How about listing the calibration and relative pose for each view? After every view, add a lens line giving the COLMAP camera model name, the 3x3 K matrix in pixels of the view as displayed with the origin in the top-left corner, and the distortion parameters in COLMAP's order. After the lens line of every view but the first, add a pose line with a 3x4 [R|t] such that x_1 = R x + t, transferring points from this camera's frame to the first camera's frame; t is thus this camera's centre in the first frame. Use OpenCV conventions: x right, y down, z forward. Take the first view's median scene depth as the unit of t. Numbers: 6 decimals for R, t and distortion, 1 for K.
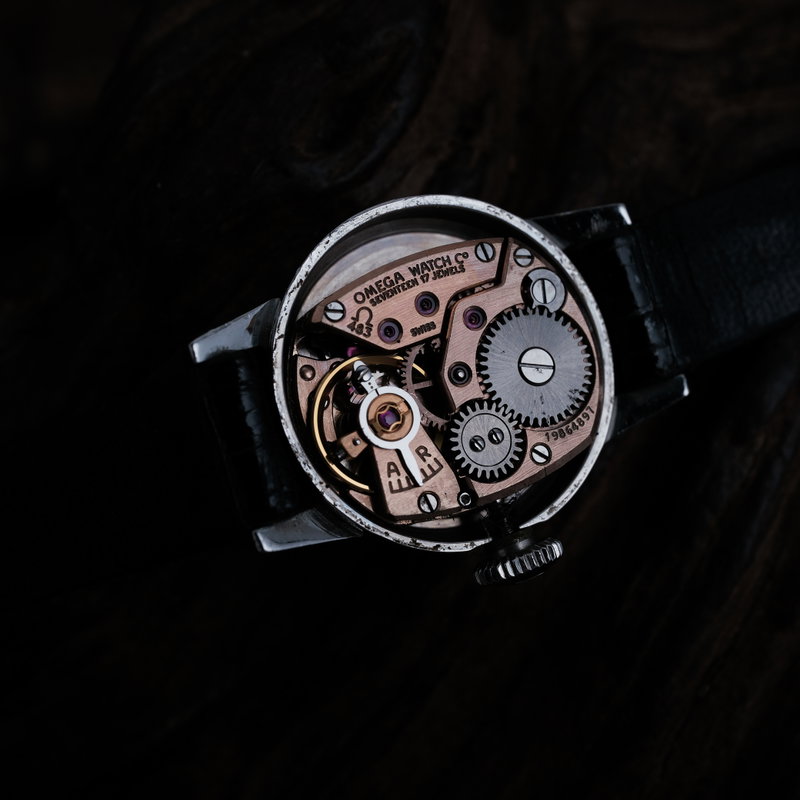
lens RADIAL K [[1895.1, 0, 400.0], [0, 1895.1, 400.0], [0, 0, 1]] dist [0.133867, 0.126762]
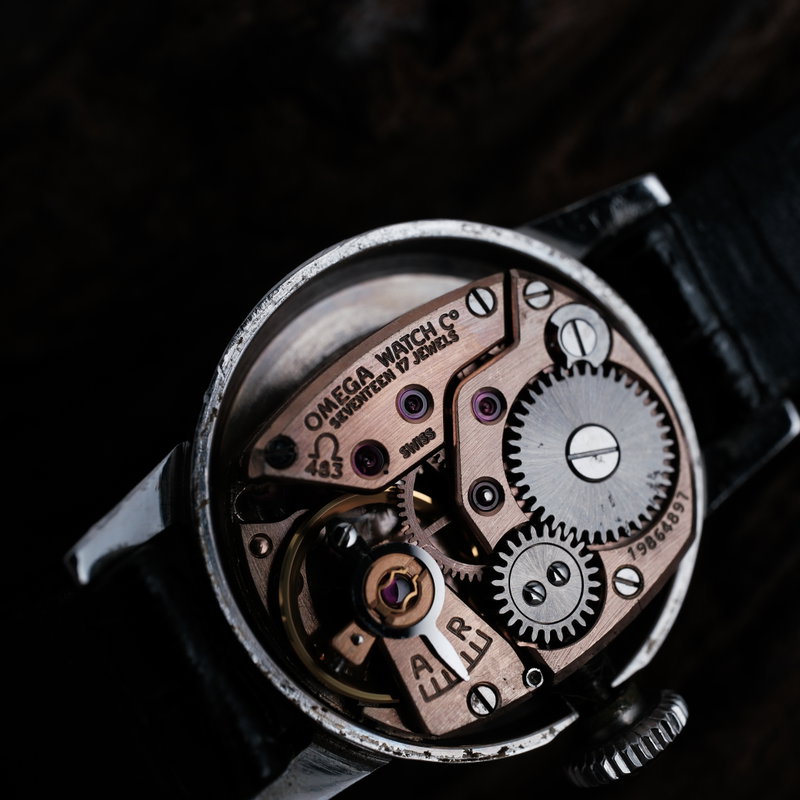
lens RADIAL K [[1895.1, 0, 400.0], [0, 1895.1, 400.0], [0, 0, 1]] dist [0.133867, 0.126762]
pose [[0.972623, -0.221866, 0.069140, -0.034814], [0.216131, 0.972940, 0.081704, -0.104859], [-0.085397, -0.064524, 0.994256, 0.355591]]
